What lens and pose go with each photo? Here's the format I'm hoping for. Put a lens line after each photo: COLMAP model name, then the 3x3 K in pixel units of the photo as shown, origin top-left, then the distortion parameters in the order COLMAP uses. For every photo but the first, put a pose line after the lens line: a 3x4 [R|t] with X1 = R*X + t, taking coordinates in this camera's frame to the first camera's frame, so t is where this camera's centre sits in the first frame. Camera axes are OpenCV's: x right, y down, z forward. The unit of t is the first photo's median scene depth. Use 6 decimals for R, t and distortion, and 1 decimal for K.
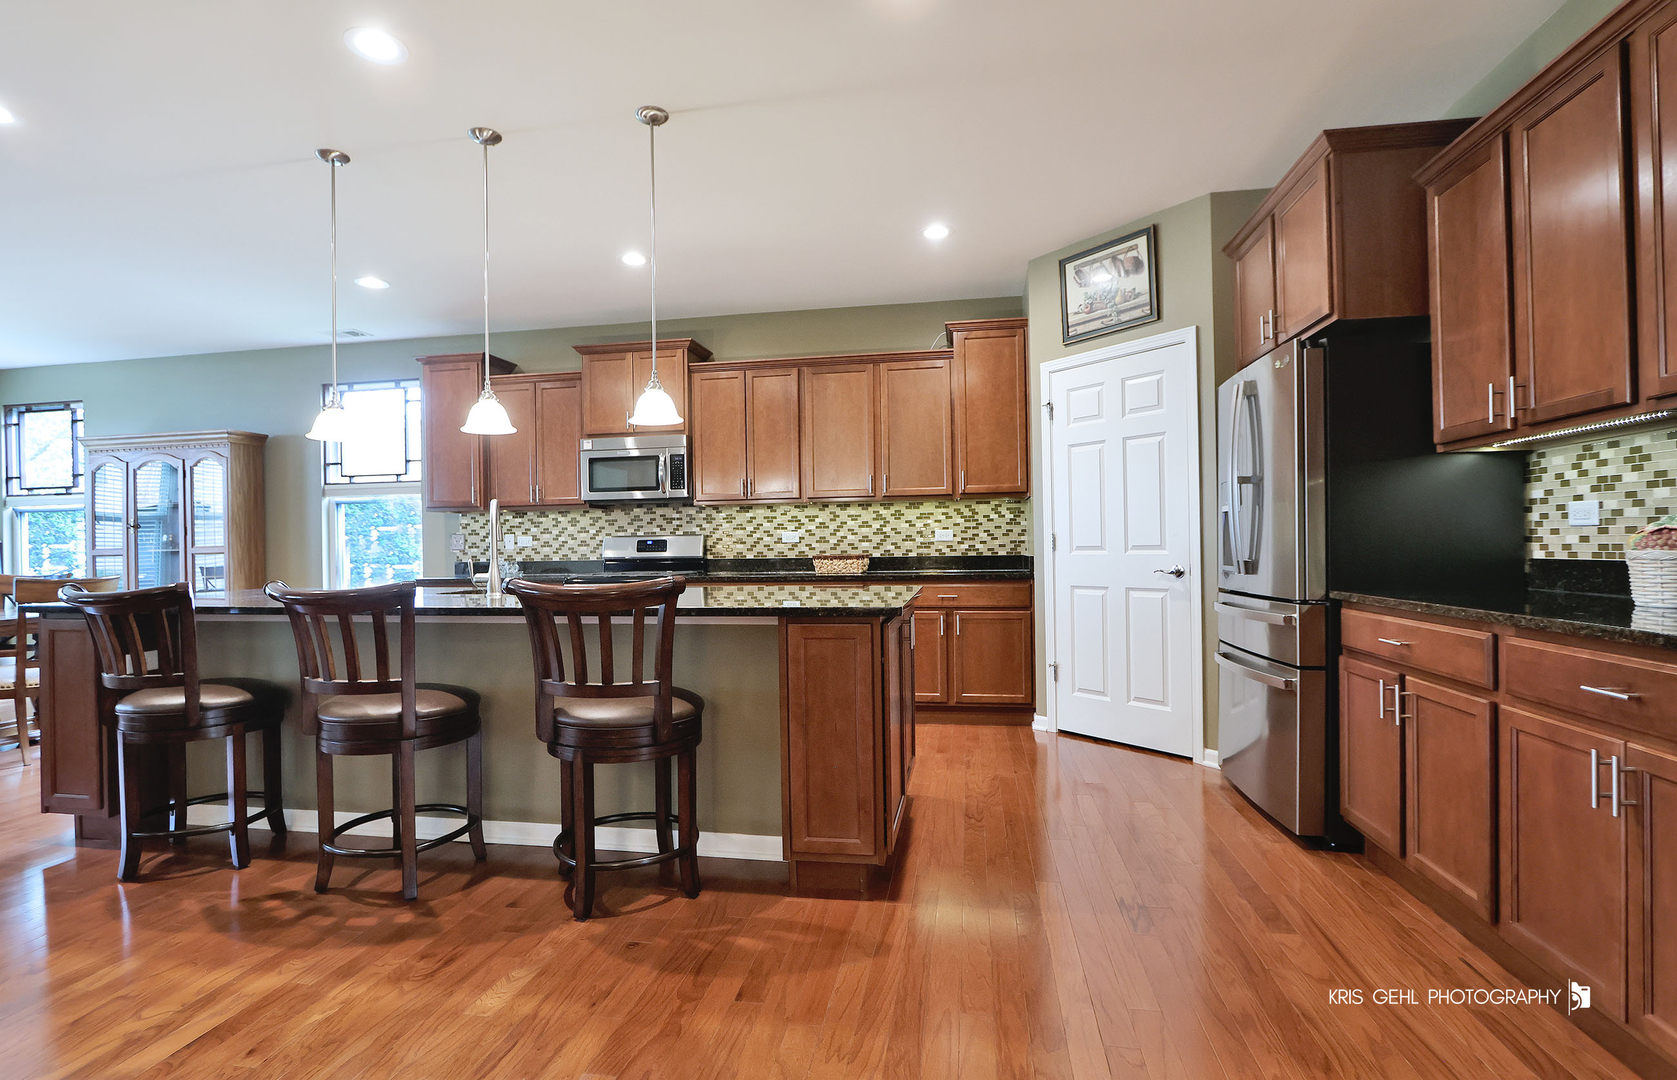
lens RADIAL K [[847.1, 0, 866.1], [0, 847.1, 538.3], [0, 0, 1]] dist [-0.000730, 0.000042]
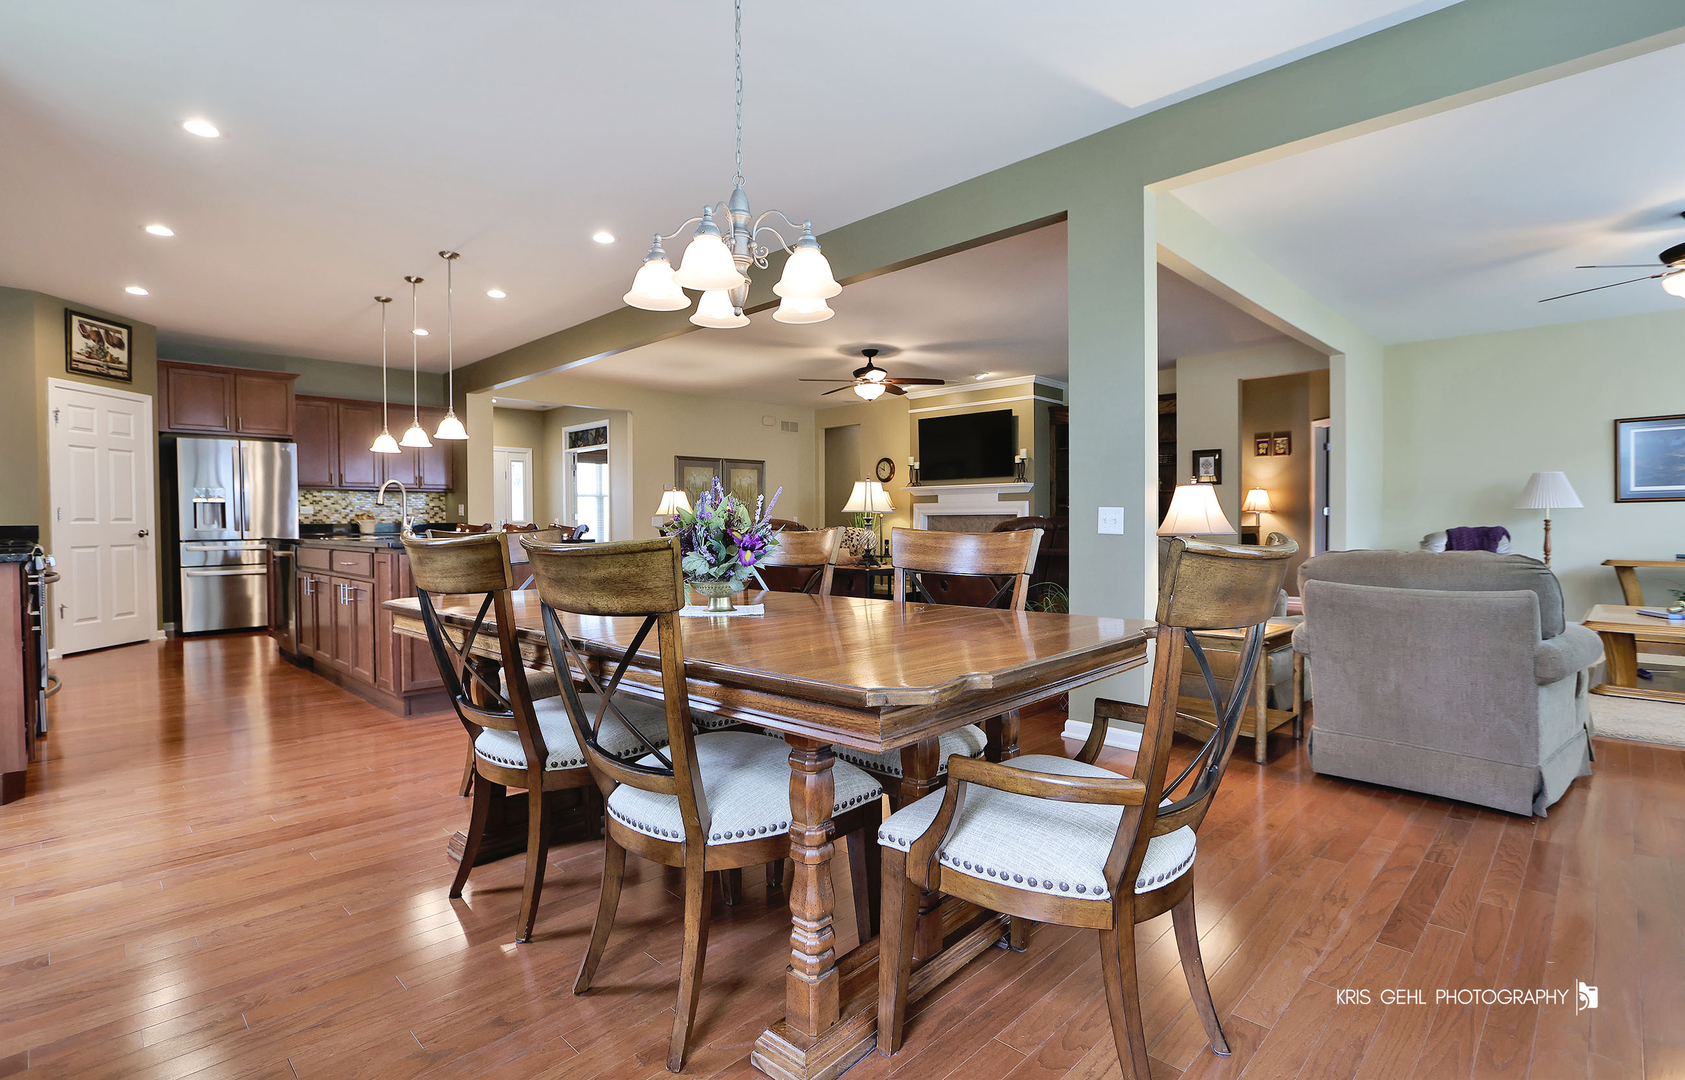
lens RADIAL K [[791.3, 0, 842.5], [0, 791.3, 540.0], [0, 0, 1]] dist [-0.031338, 0.006569]
pose [[-0.832022, 0.006157, 0.554708, -1.221752], [0.013941, 0.999855, 0.009812, 0.040807], [-0.554567, 0.015897, -0.831987, 1.096696]]
